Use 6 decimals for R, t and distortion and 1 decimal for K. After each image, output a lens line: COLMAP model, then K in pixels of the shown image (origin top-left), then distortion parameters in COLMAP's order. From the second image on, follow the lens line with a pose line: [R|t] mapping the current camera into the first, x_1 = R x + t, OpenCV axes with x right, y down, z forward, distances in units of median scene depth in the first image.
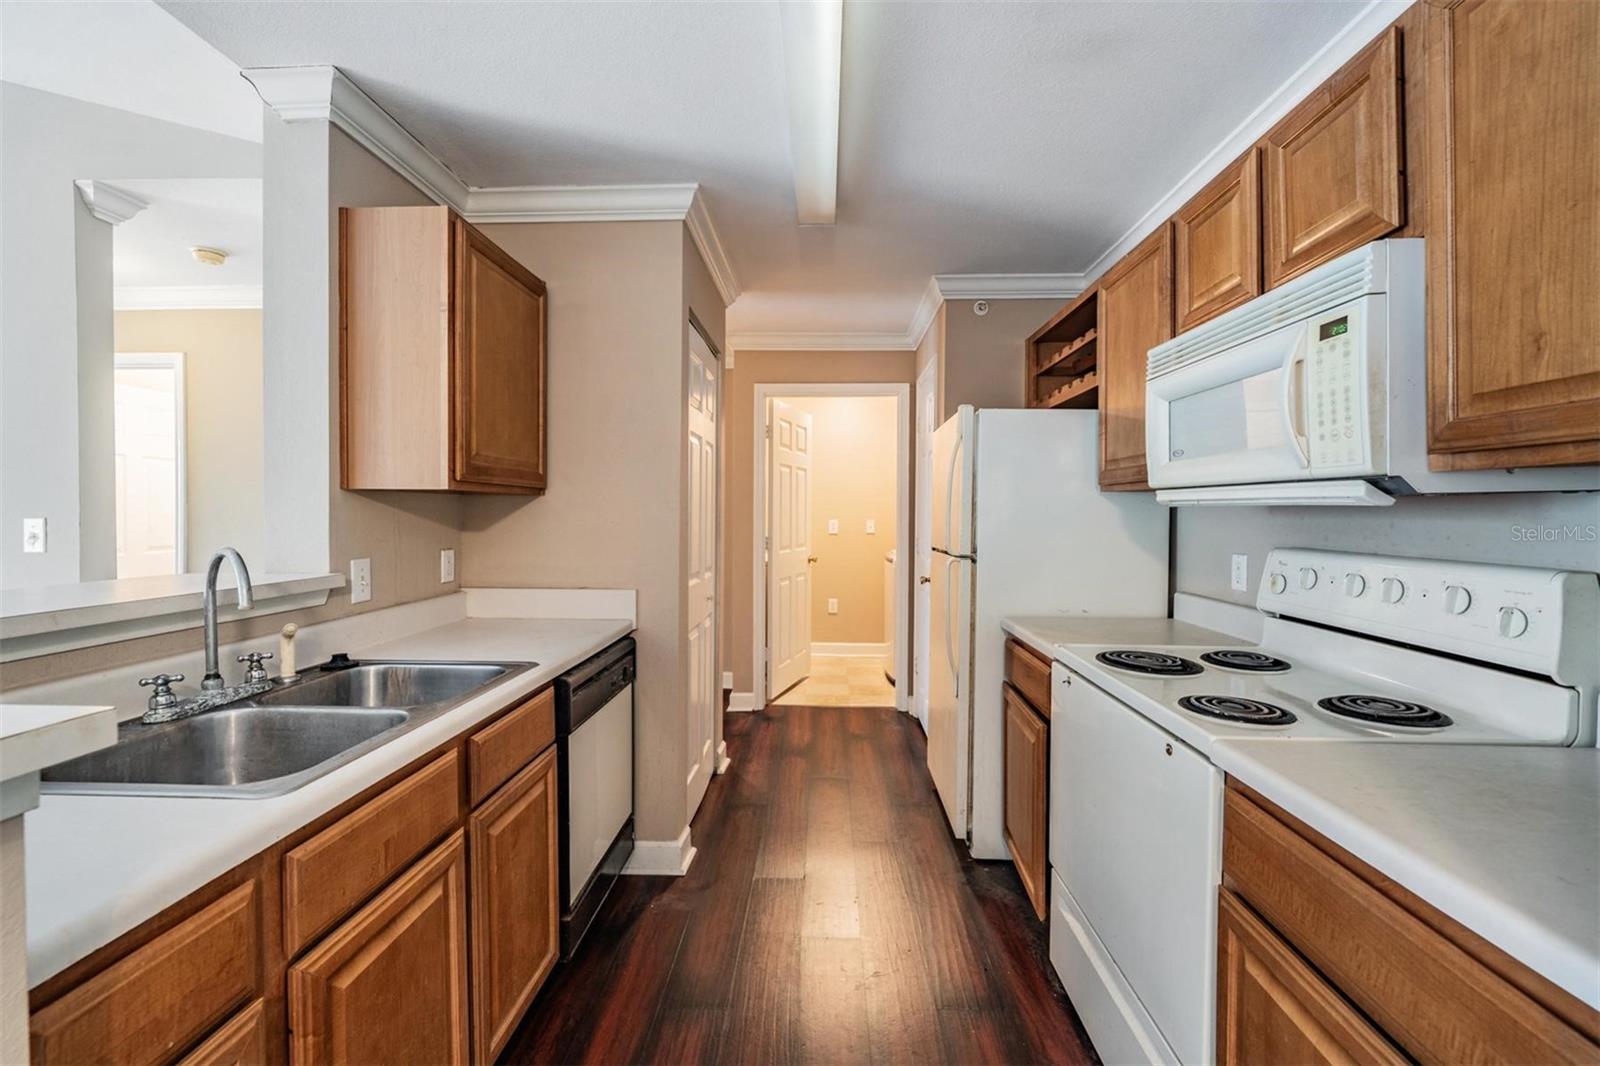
lens RADIAL K [[678.0, 0, 796.0], [0, 678.0, 521.5], [0, 0, 1]] dist [-0.000347, -0.000082]
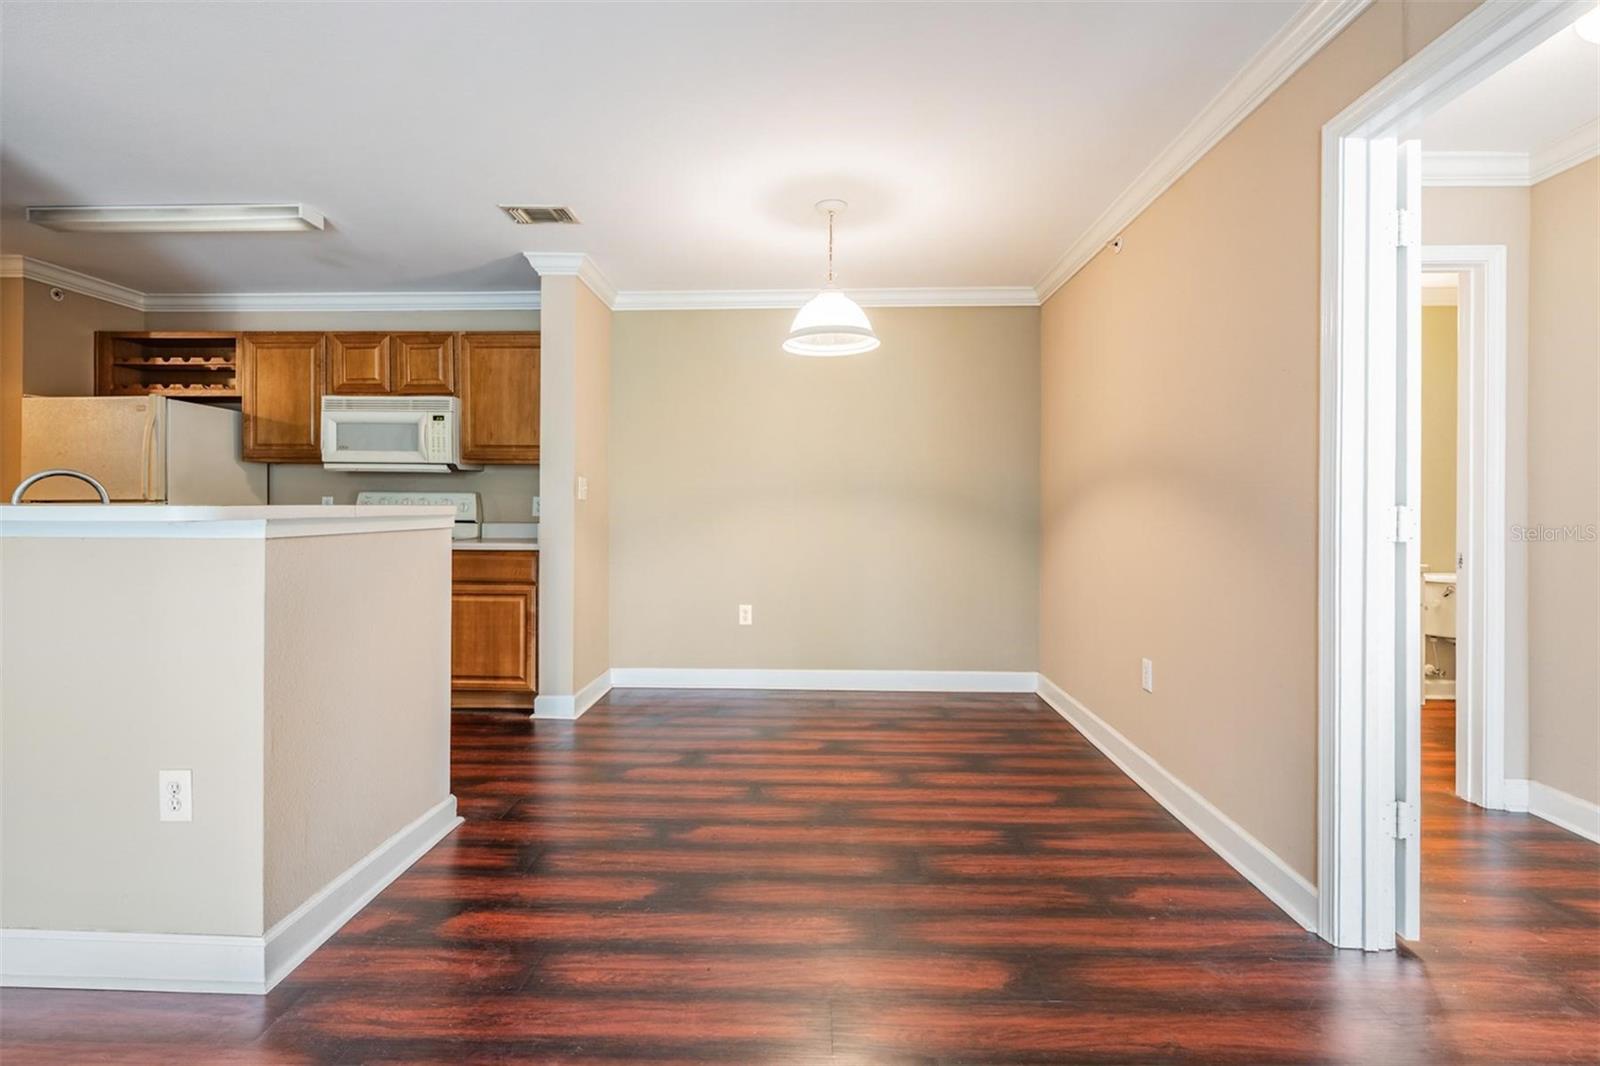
lens RADIAL K [[728.8, 0, 796.6], [0, 728.8, 507.2], [0, 0, 1]] dist [0.000961, -0.000190]
pose [[-0.005880, -0.006301, 0.999963, -1.757333], [0.006574, 0.999958, 0.006339, 0.086595], [-0.999961, 0.006611, -0.005838, -0.452197]]
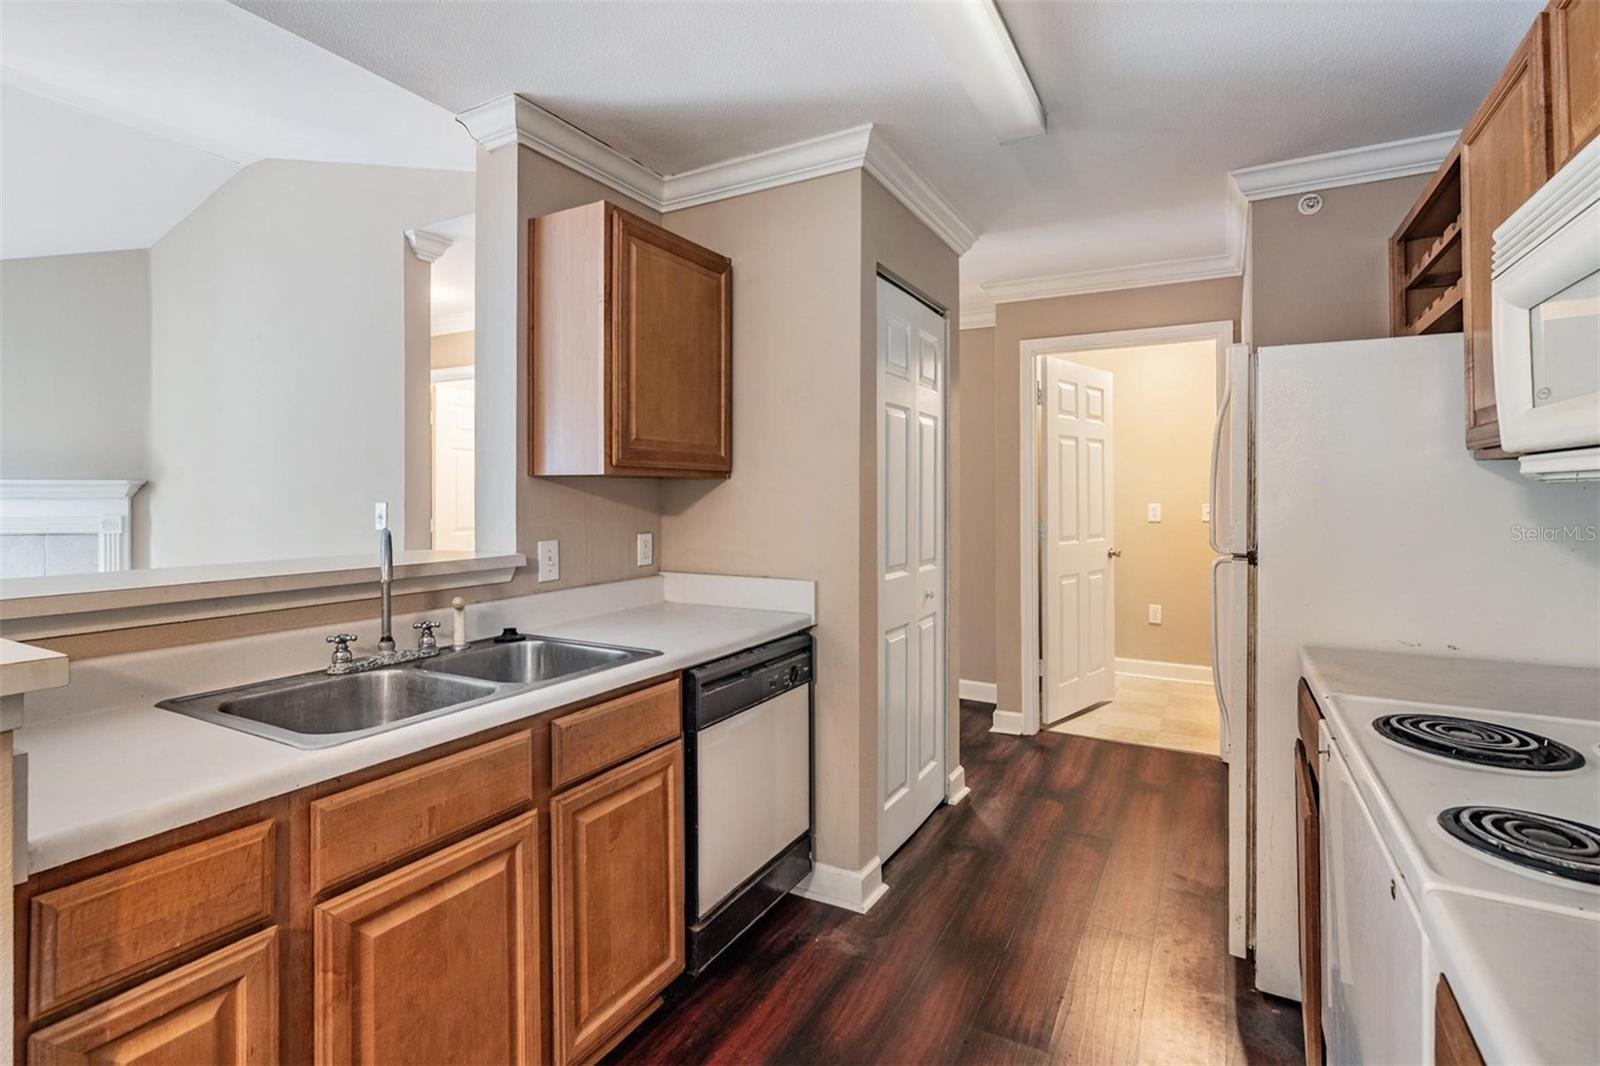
lens RADIAL K [[759.3, 0, 797.8], [0, 759.3, 486.2], [0, 0, 1]] dist [0.001672, 0.000032]
pose [[0.894547, -0.009502, -0.446873, 0.261432], [-0.001416, 0.999709, -0.024092, -0.002356], [0.446972, 0.022185, 0.894273, 0.106532]]
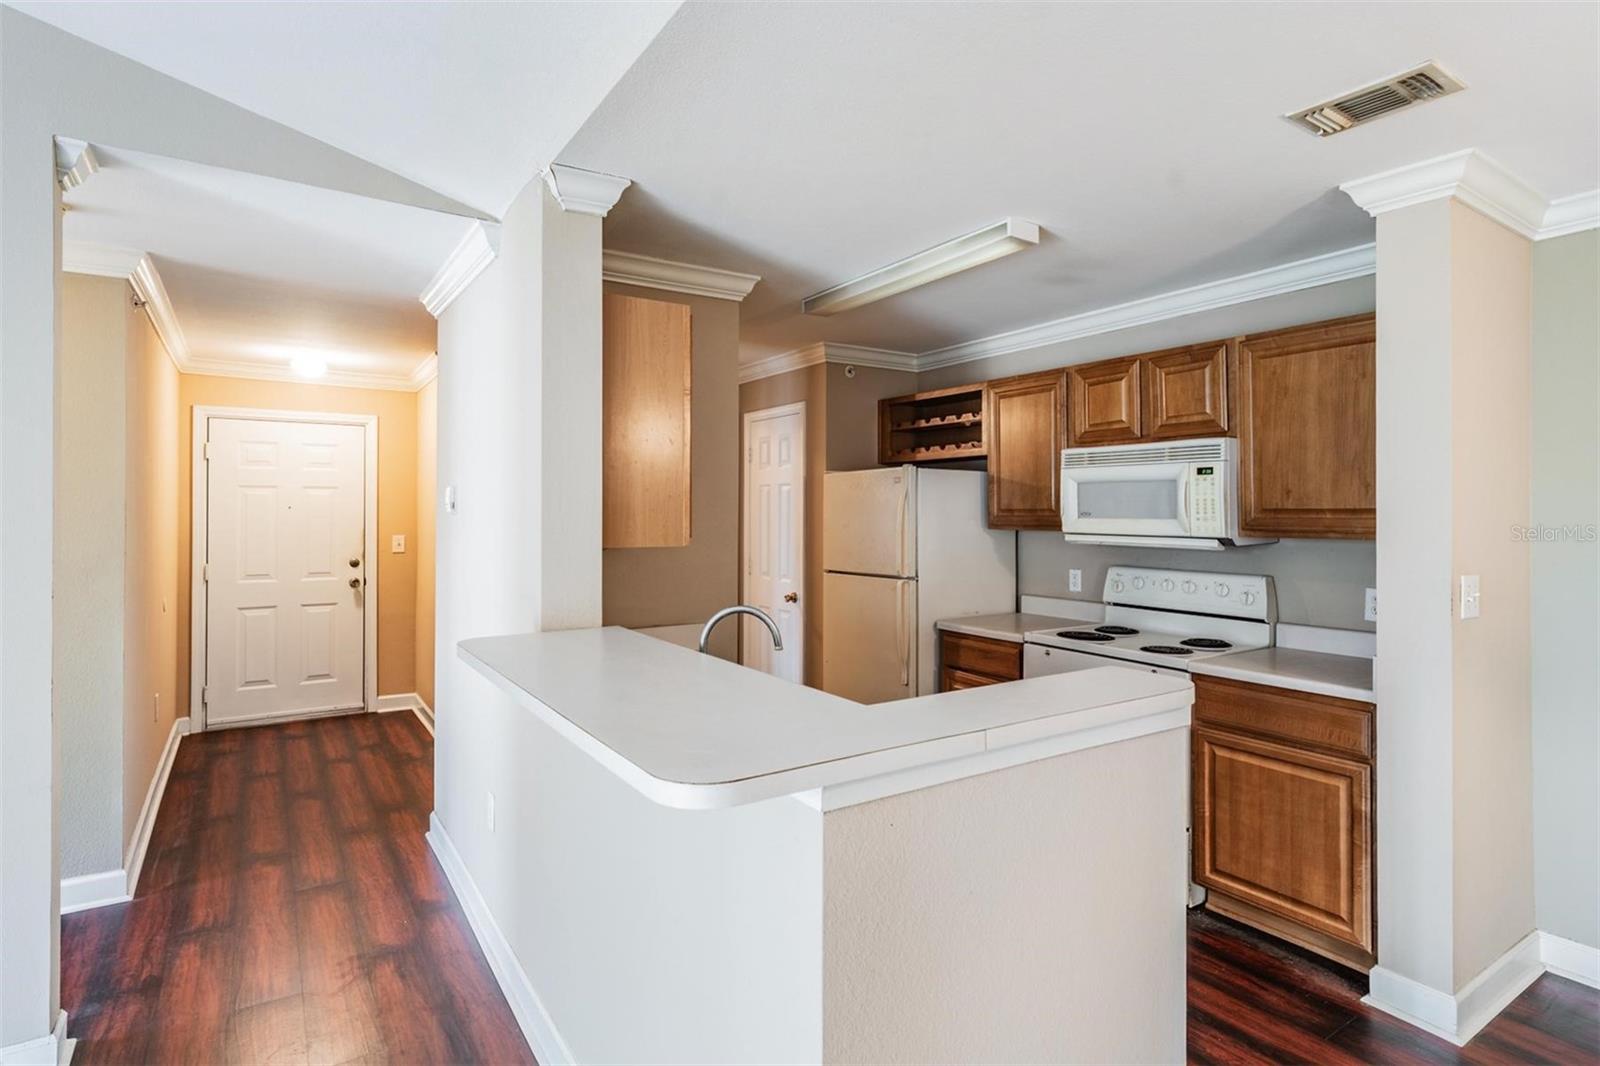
lens RADIAL K [[826.6, 0, 801.4], [0, 826.6, 509.4], [0, 0, 1]] dist [0.002051, 0.000110]
pose [[0.812795, -0.003365, 0.582540, -1.189723], [0.011963, 0.999869, -0.010915, -0.093206], [-0.582426, 0.015840, 0.812729, -0.273825]]
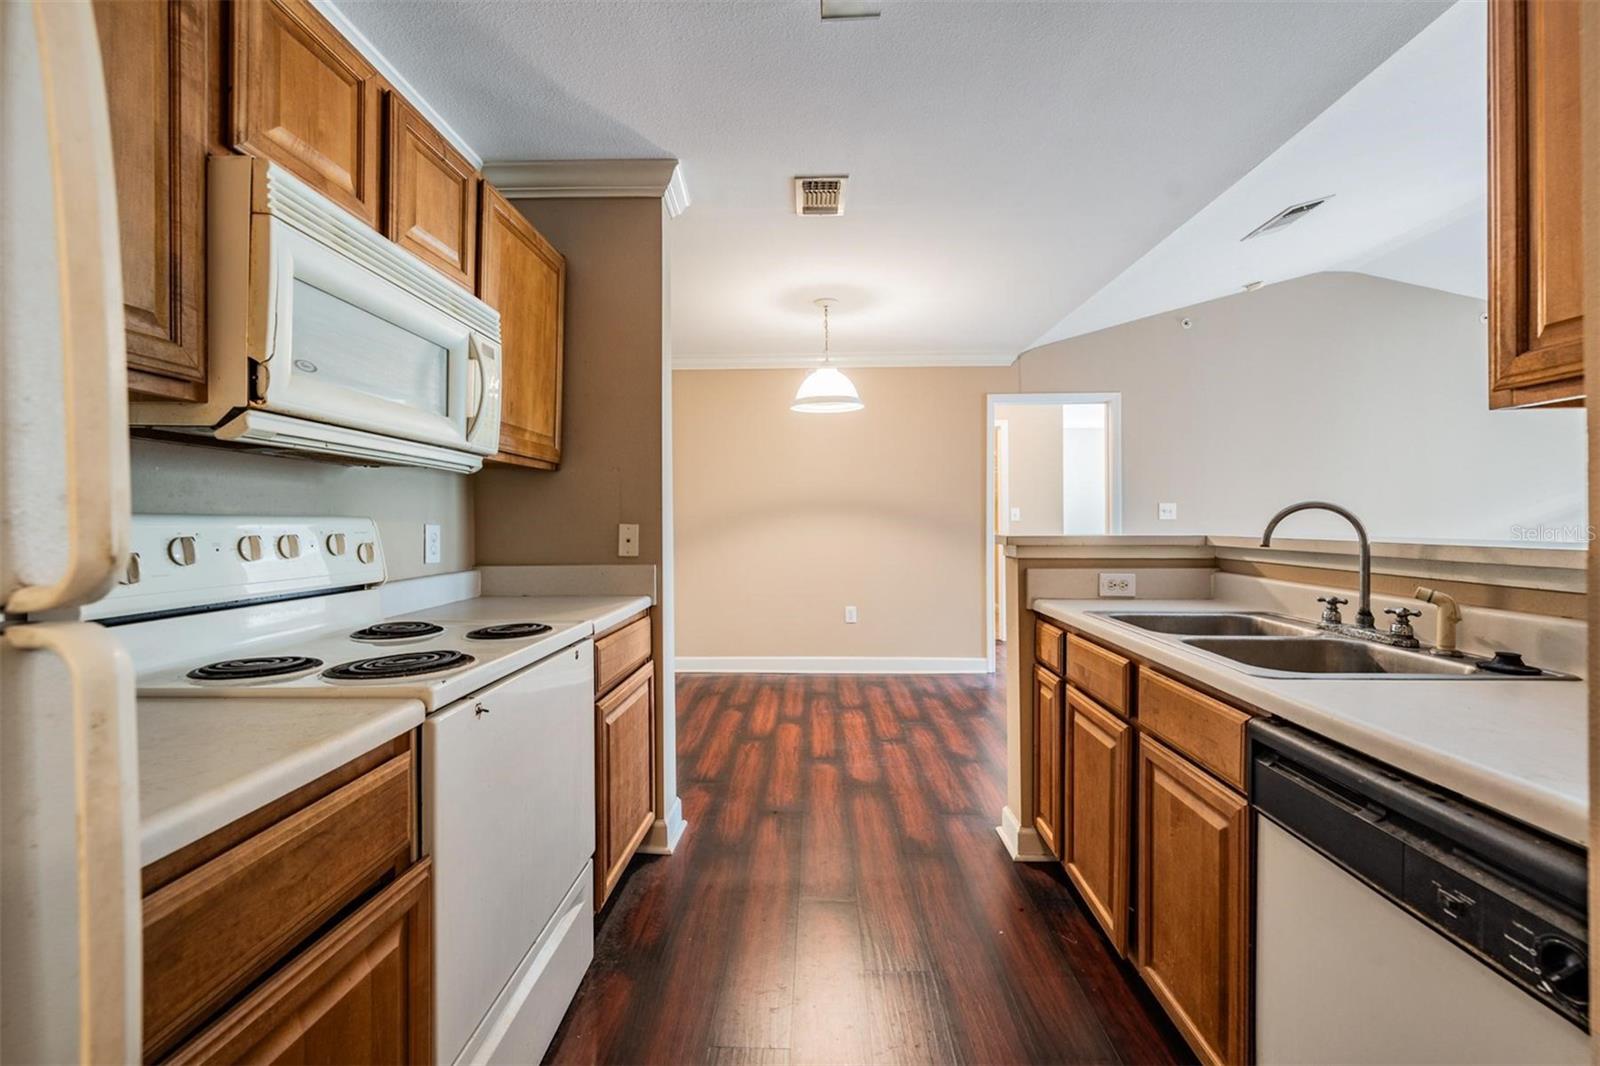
lens RADIAL K [[678.0, 0, 796.0], [0, 678.0, 521.5], [0, 0, 1]] dist [-0.000347, -0.000082]
pose [[-0.999944, -0.000622, -0.010518, 0.094242], [-0.000795, 0.999864, 0.016489, 0.036738], [0.010507, 0.016497, -0.999809, 1.592336]]
